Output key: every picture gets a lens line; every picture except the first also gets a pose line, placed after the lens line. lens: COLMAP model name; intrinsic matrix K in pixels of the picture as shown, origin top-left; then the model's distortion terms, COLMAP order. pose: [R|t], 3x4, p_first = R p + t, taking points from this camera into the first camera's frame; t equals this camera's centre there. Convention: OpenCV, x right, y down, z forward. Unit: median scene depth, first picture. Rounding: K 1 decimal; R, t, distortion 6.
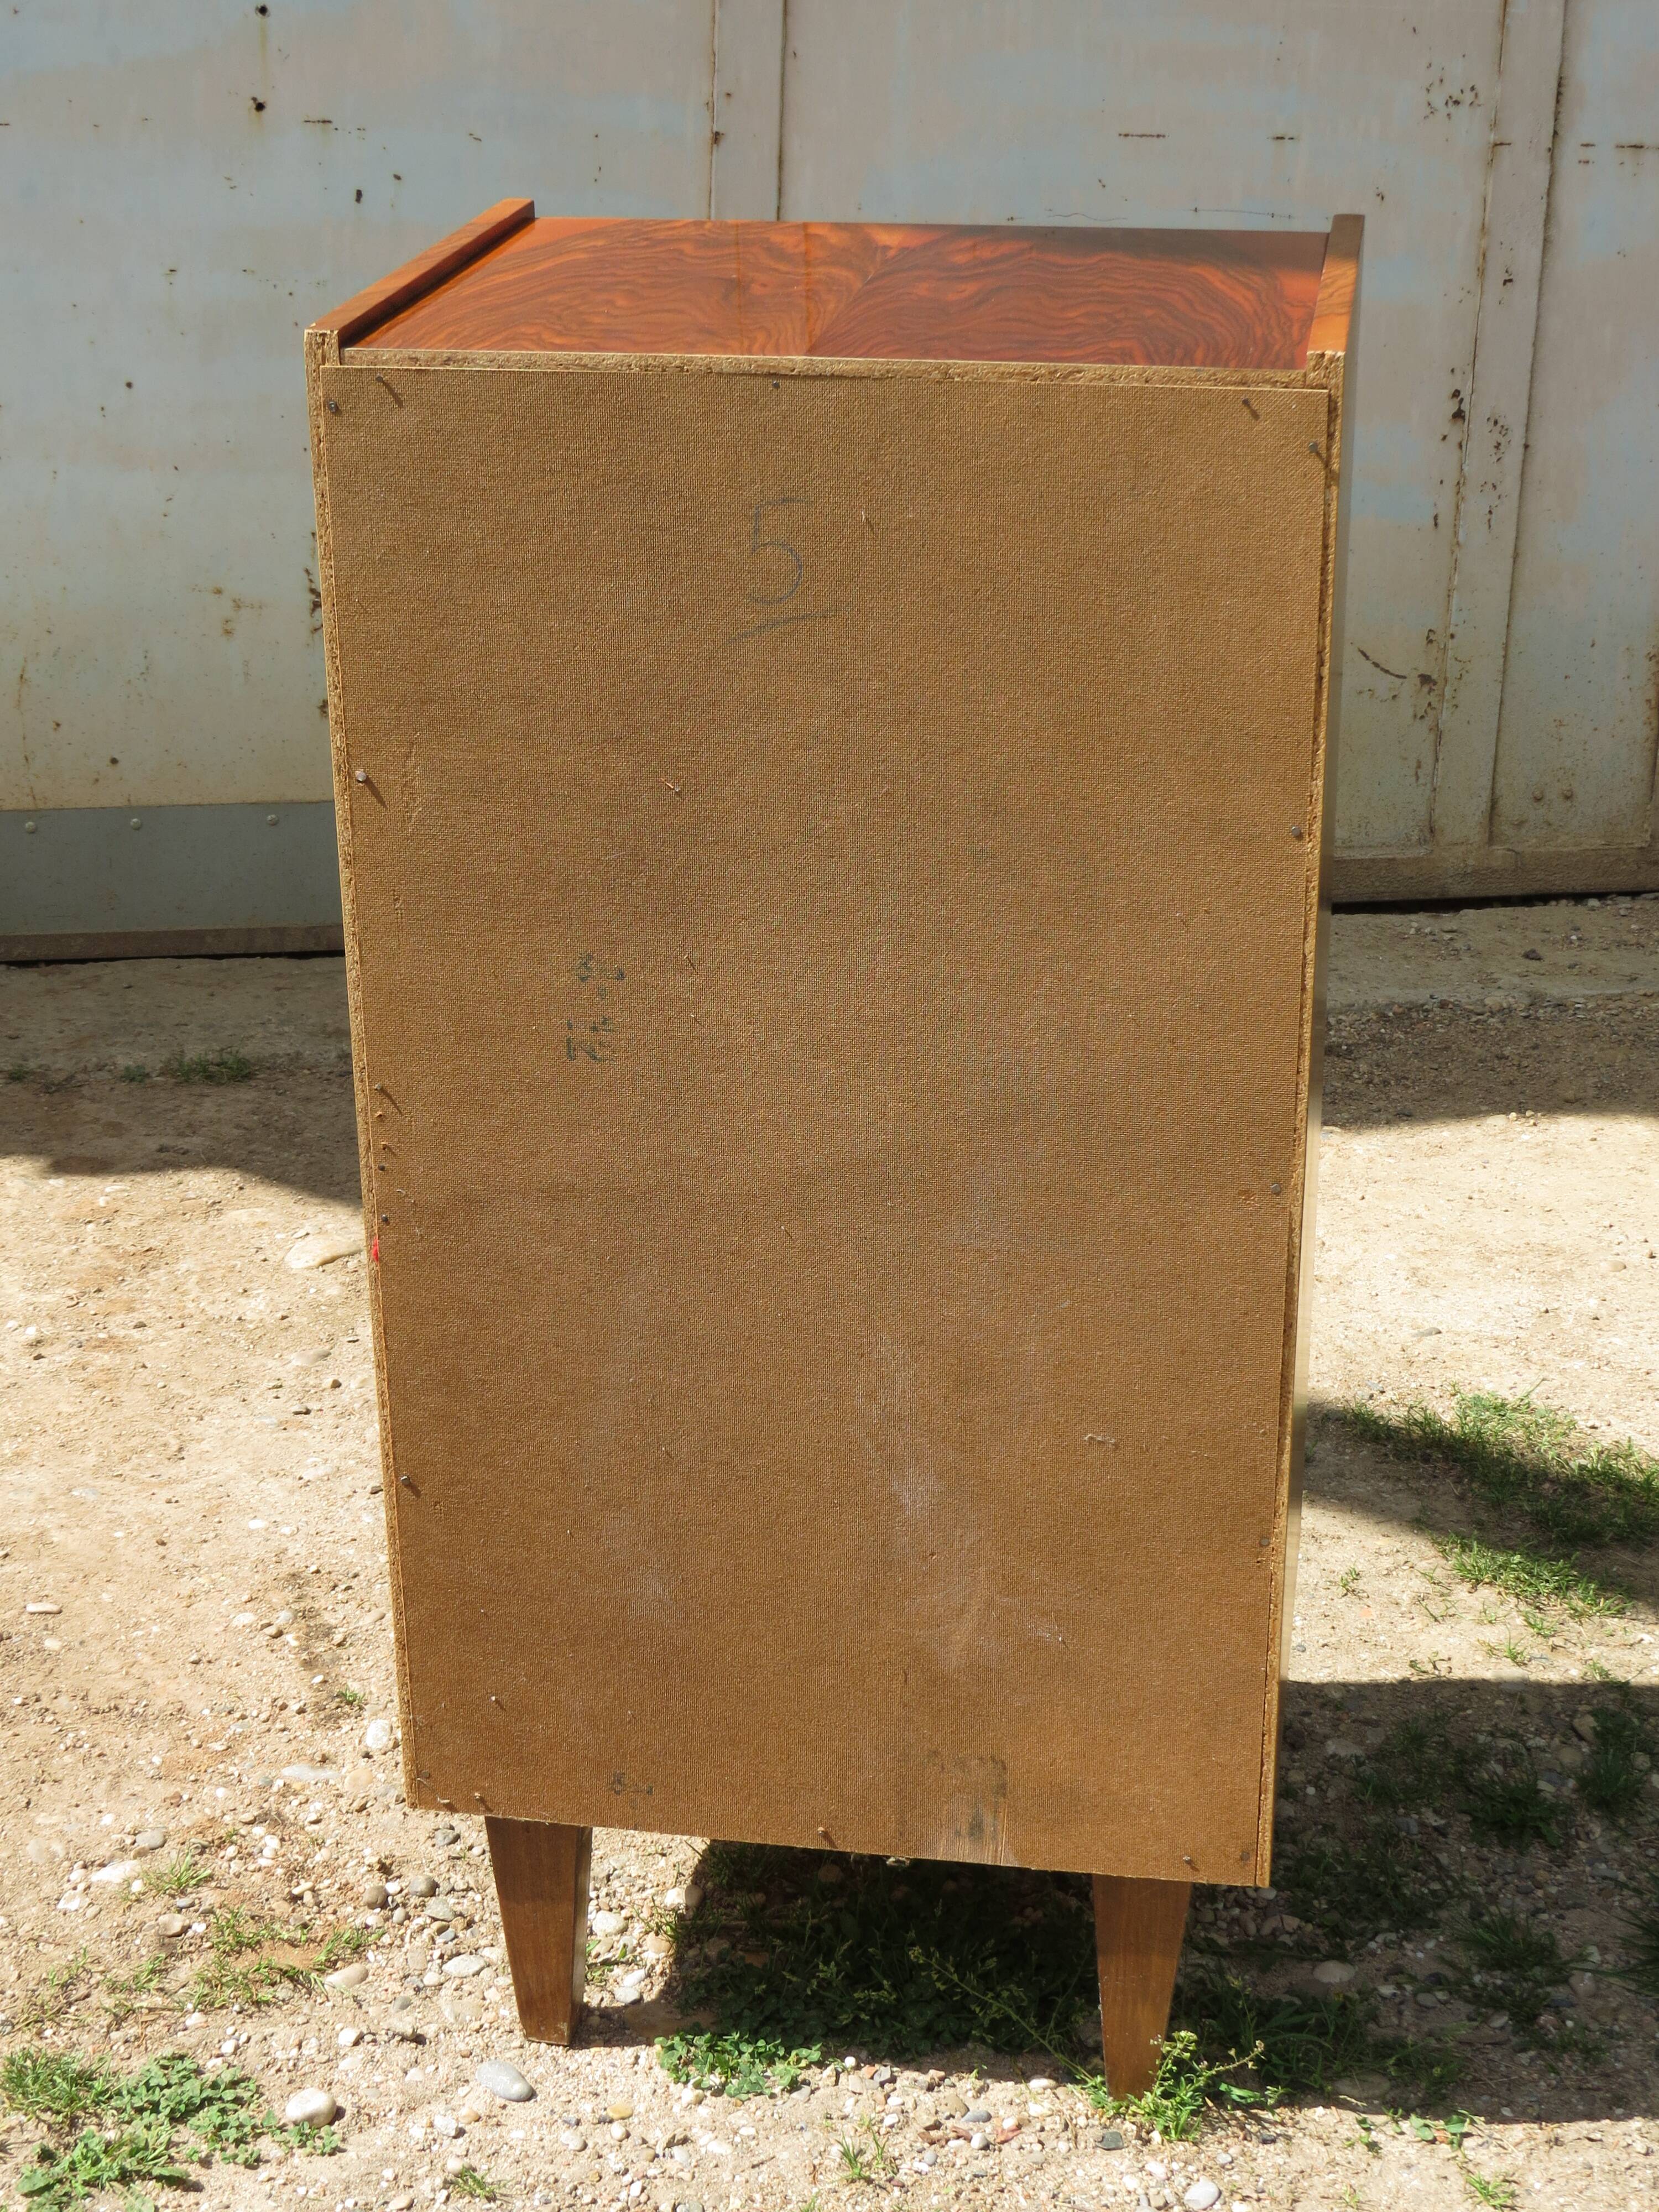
lens RADIAL K [[3439.3, 0, 828.7], [0, 3439.3, 1159.2], [0, 0, 1]] dist [-0.058131, 0.007910]
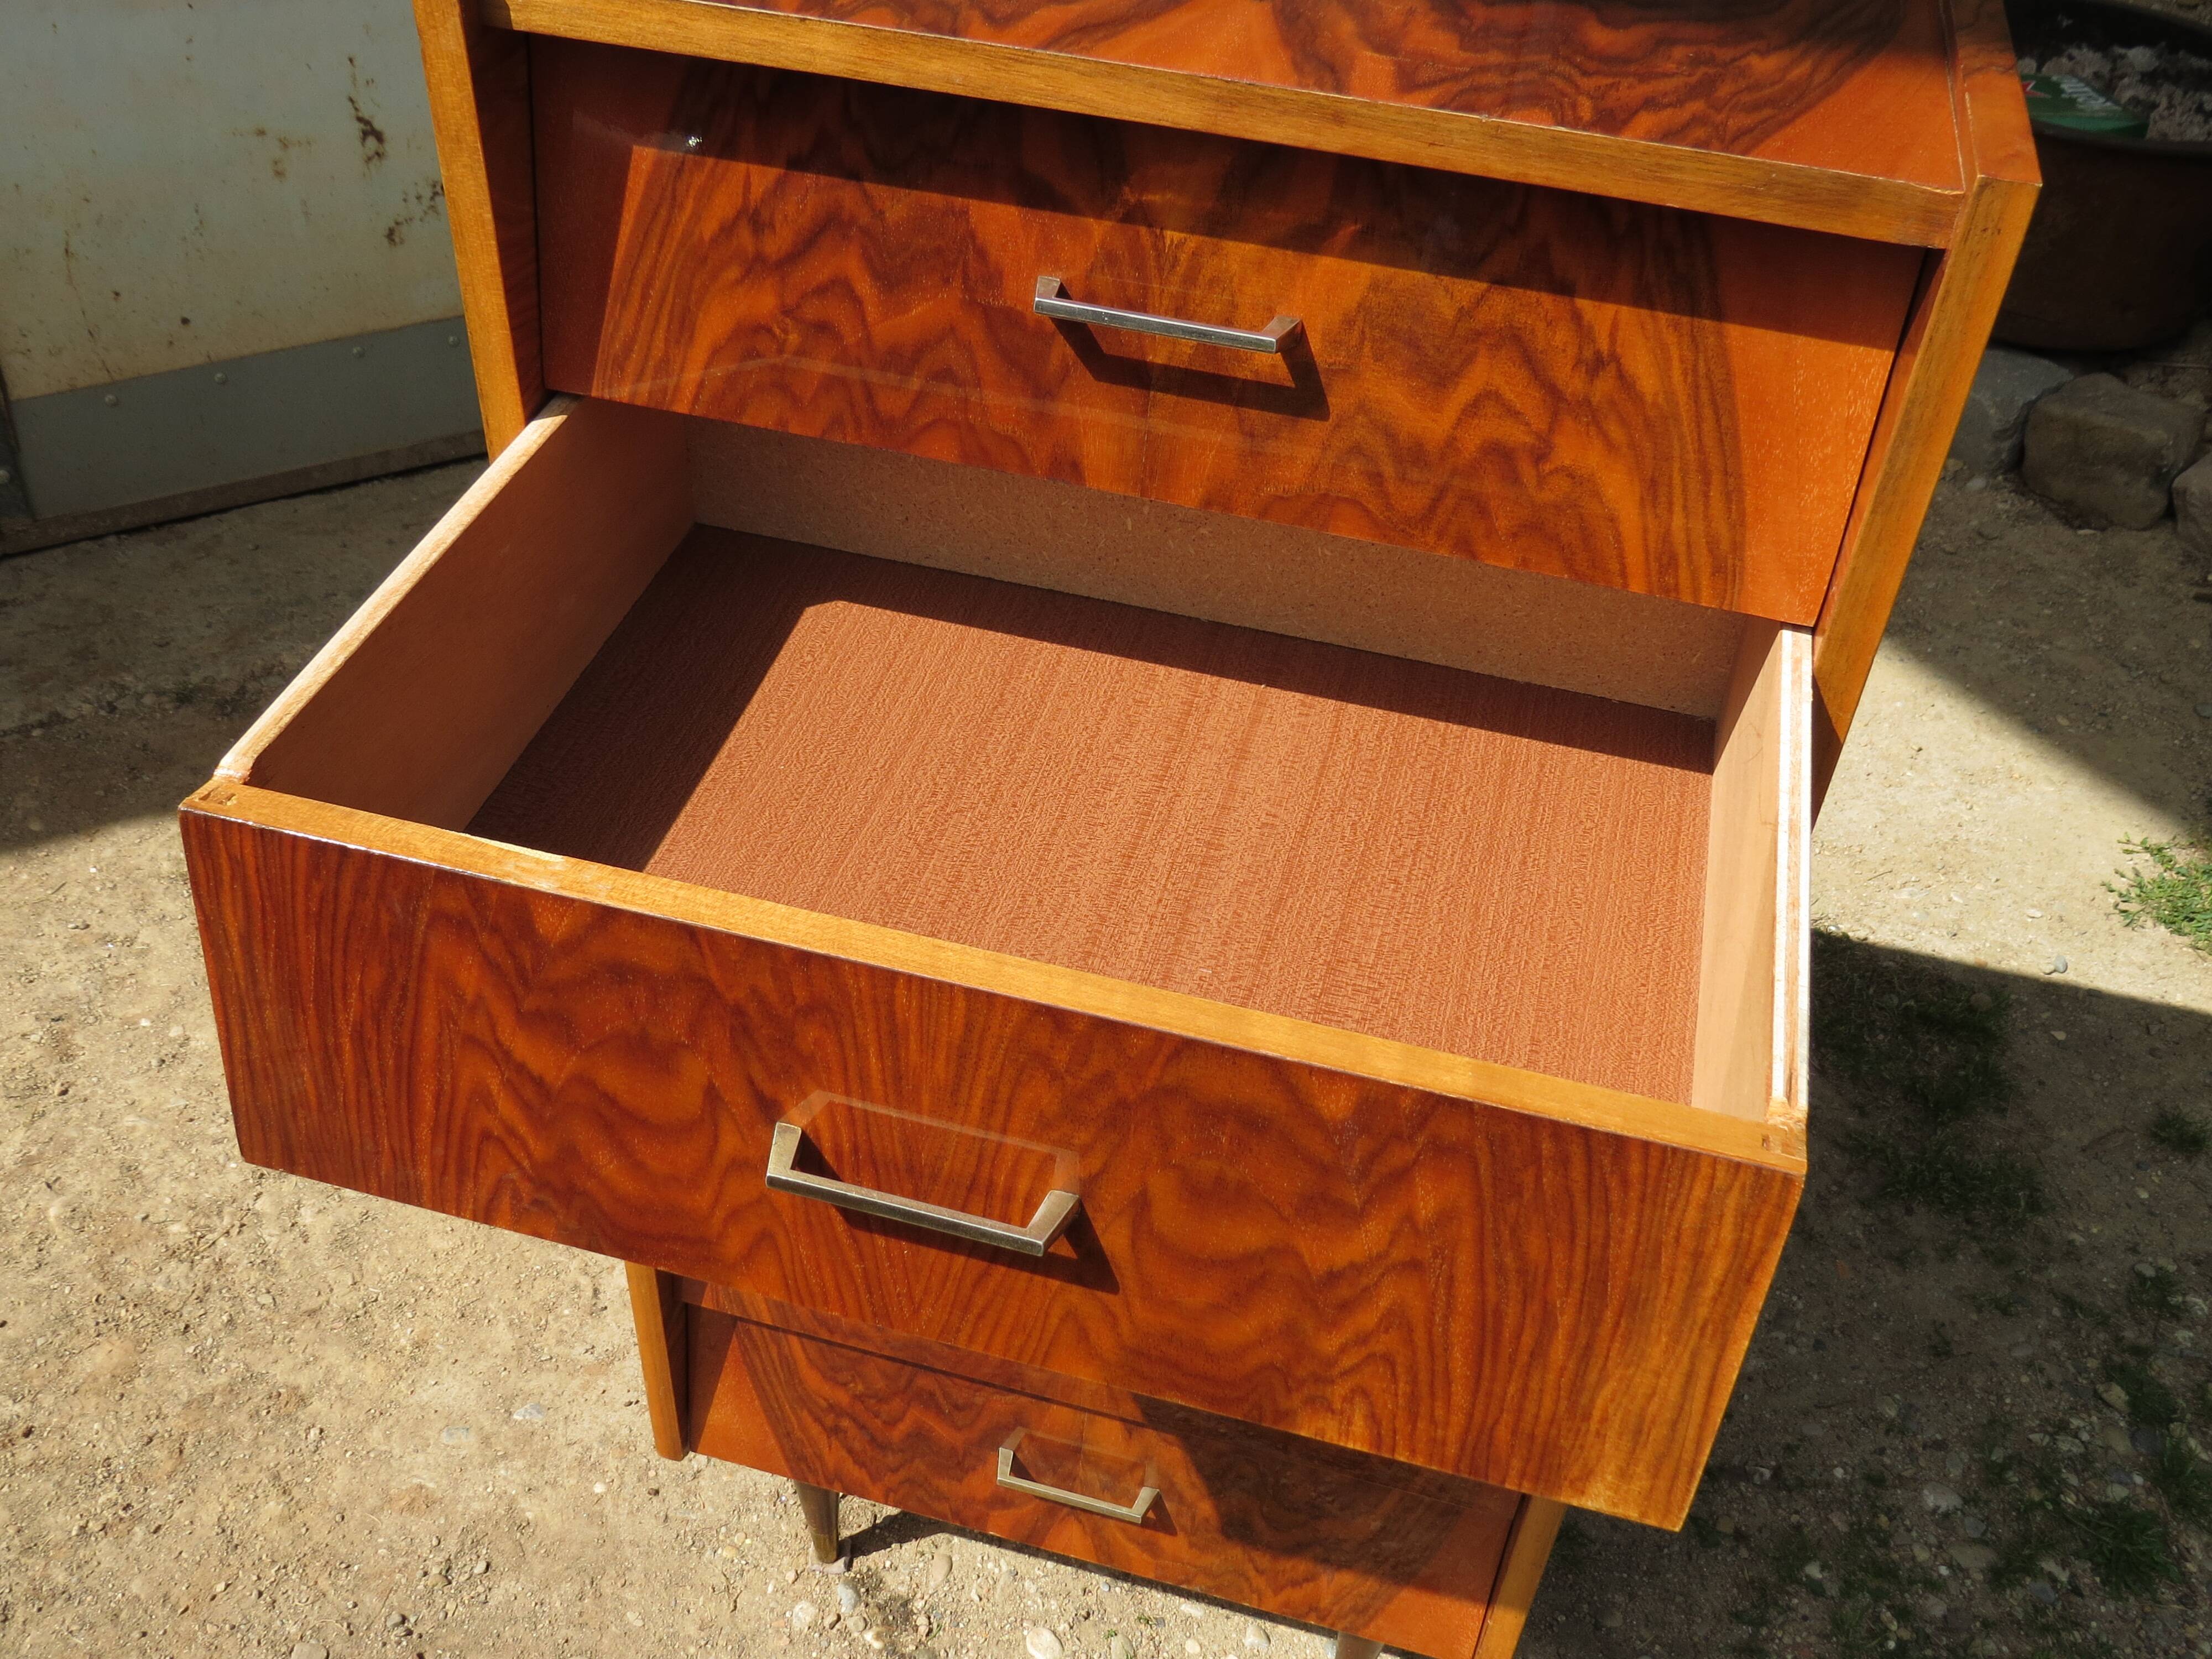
lens RADIAL K [[2038.0, 0, 1106.0], [0, 2038.0, 829.5], [0, 0, 1]] dist [-0.030261, 0.007865]
pose [[0.957504, -0.165347, 0.236319, -0.128281], [0.088171, 0.947938, 0.306004, -0.146096], [-0.274613, -0.272164, 0.922233, 0.380165]]
